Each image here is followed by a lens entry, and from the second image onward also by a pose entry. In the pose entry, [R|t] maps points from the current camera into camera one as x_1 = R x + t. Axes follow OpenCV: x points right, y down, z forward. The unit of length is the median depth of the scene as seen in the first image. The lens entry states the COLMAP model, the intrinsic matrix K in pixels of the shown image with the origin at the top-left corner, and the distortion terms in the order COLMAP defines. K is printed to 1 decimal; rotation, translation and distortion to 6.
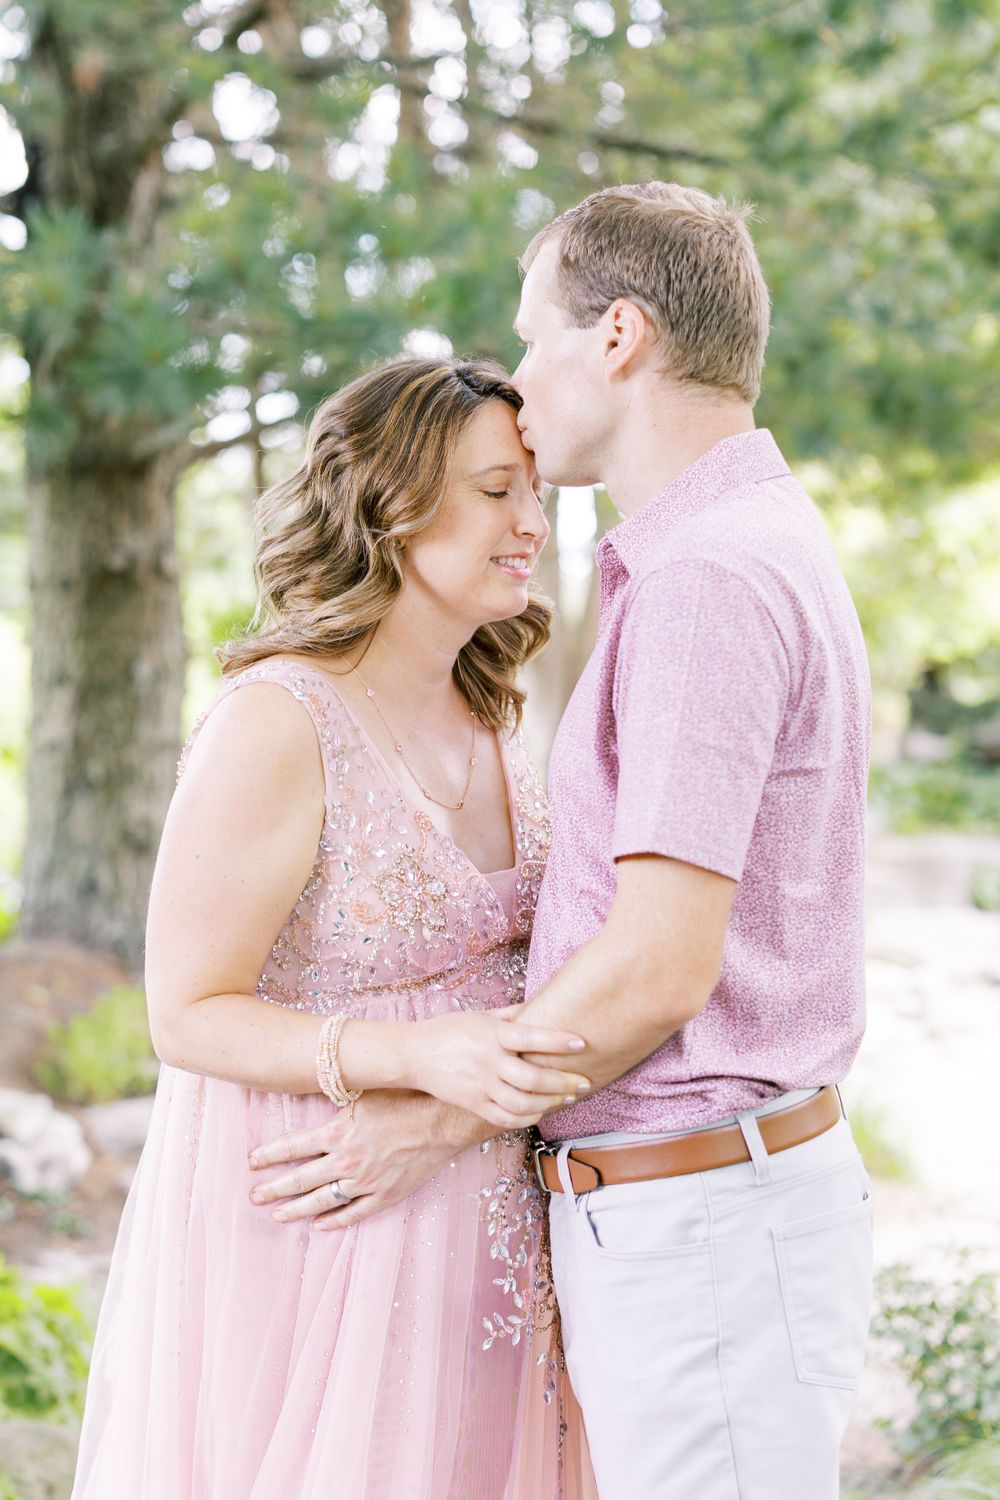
lens RADIAL K [[2320.7, 0, 438.0], [0, 2320.7, 786.0], [0, 0, 1]] dist [0.010190, 0.080579]
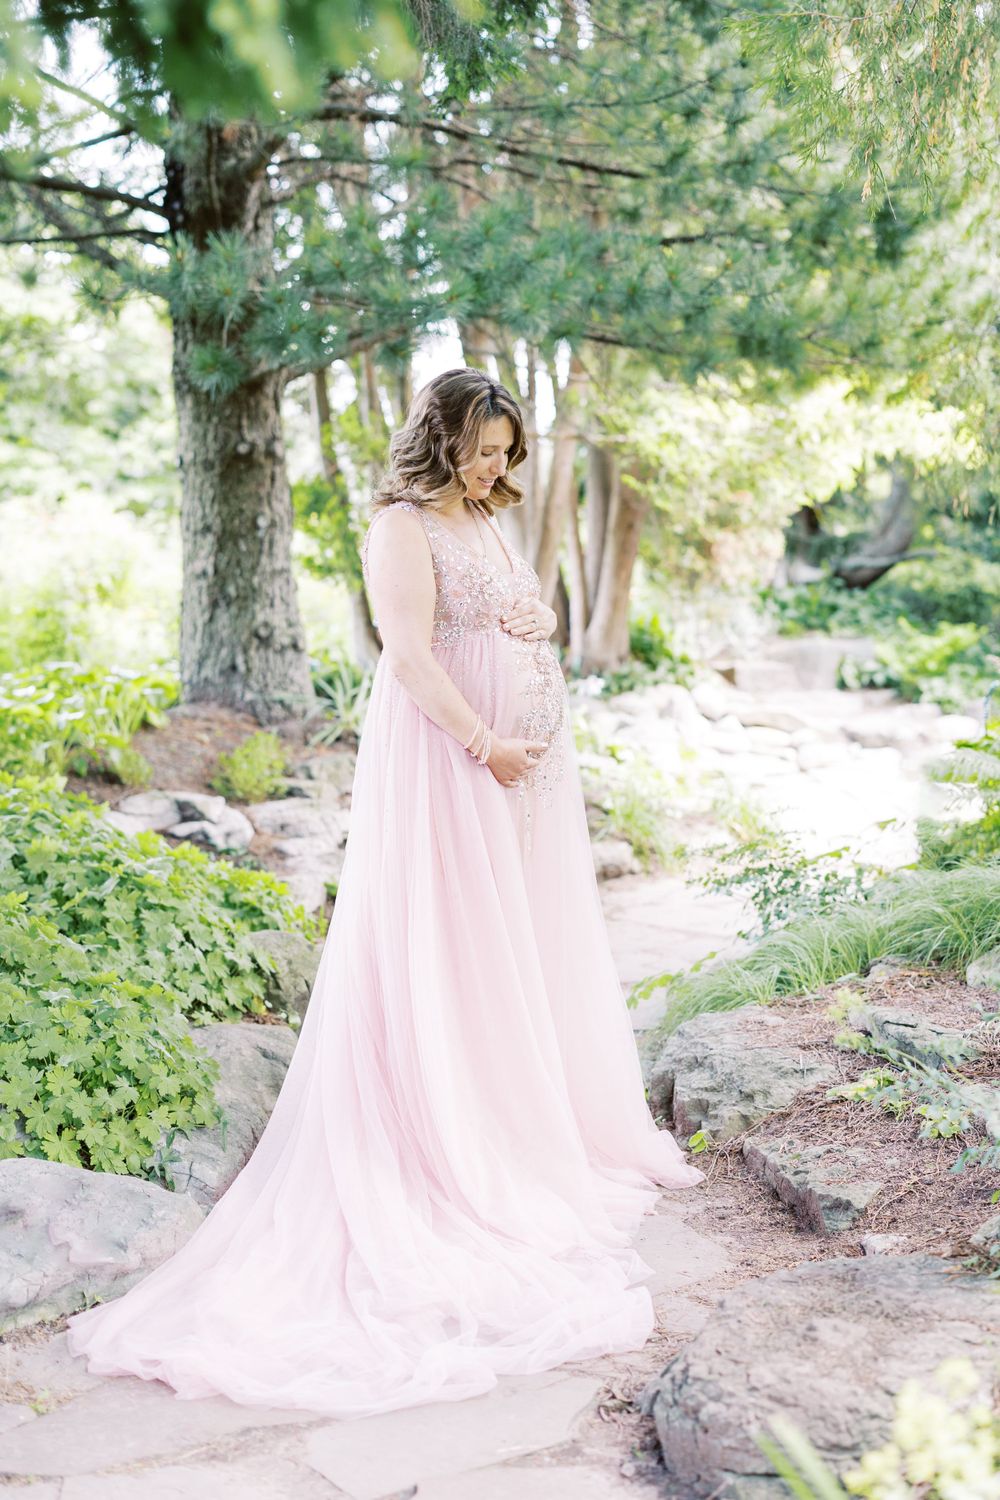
lens RADIAL K [[2403.0, 0, 520.3], [0, 2403.0, 704.5], [0, 0, 1]] dist [0.029463, -0.059886]
pose [[0.997645, -0.024908, 0.063903, -0.067972], [0.023844, 0.999565, 0.017361, 0.046996], [-0.064308, -0.015796, 0.997805, -0.588807]]
